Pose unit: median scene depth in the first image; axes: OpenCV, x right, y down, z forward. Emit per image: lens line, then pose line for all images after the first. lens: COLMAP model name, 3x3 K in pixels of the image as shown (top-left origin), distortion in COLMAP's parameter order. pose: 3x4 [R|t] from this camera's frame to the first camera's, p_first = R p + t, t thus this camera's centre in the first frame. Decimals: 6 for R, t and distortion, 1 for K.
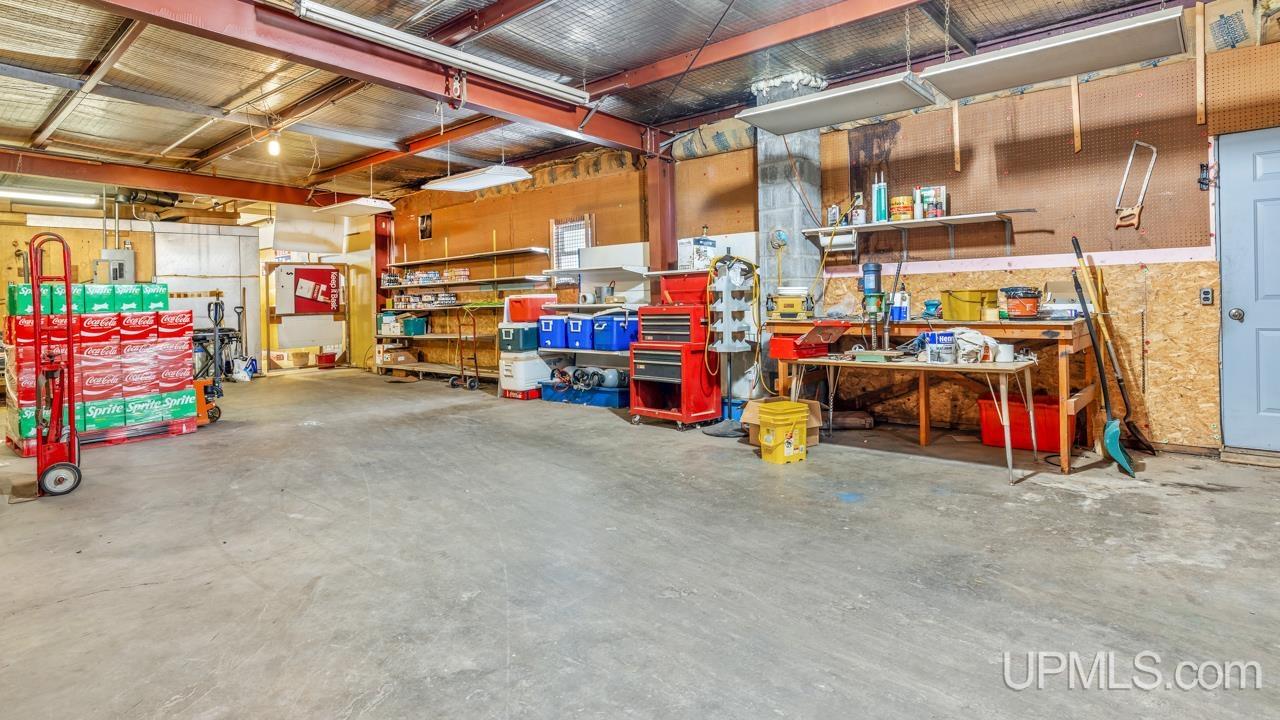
lens RADIAL K [[653.5, 0, 639.2], [0, 653.5, 335.6], [0, 0, 1]] dist [-0.000600, 0.000334]
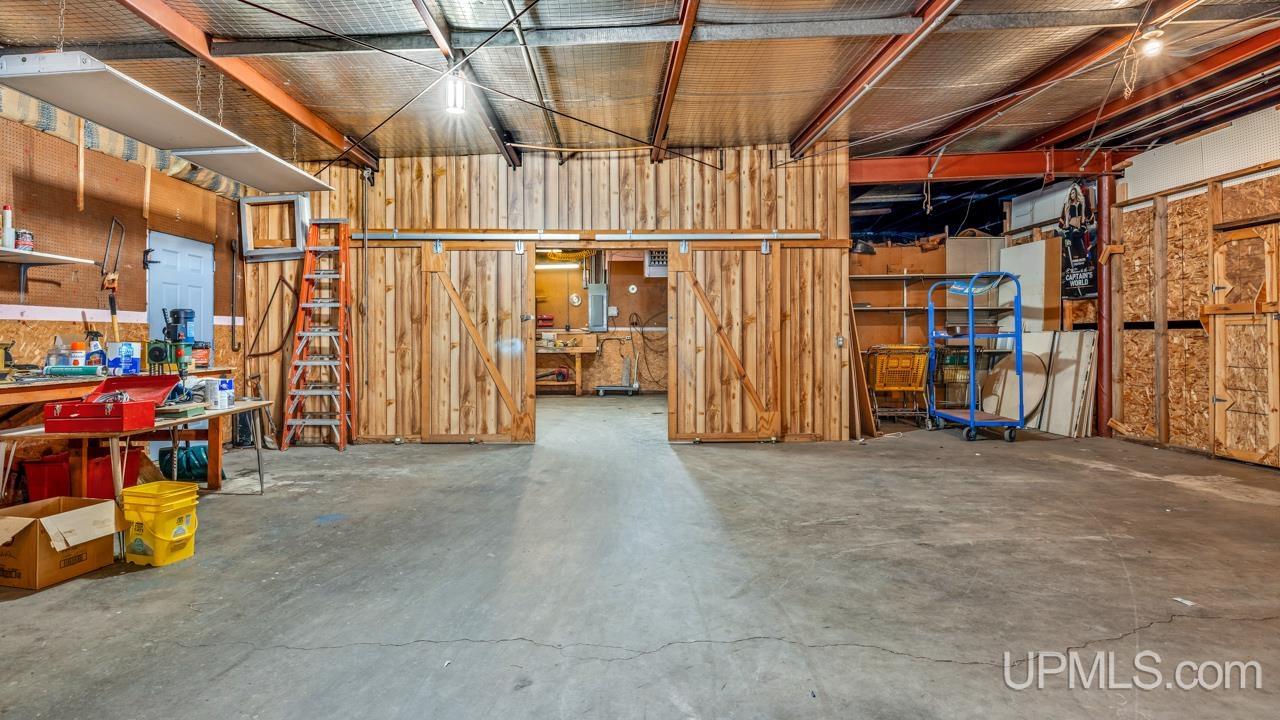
lens RADIAL K [[653.5, 0, 639.2], [0, 653.5, 335.6], [0, 0, 1]] dist [-0.000600, 0.000334]
pose [[-0.685903, 0.031876, 0.726994, -1.099110], [0.065309, 0.997705, 0.017872, -0.069882], [-0.724756, 0.059738, -0.686411, 1.705180]]
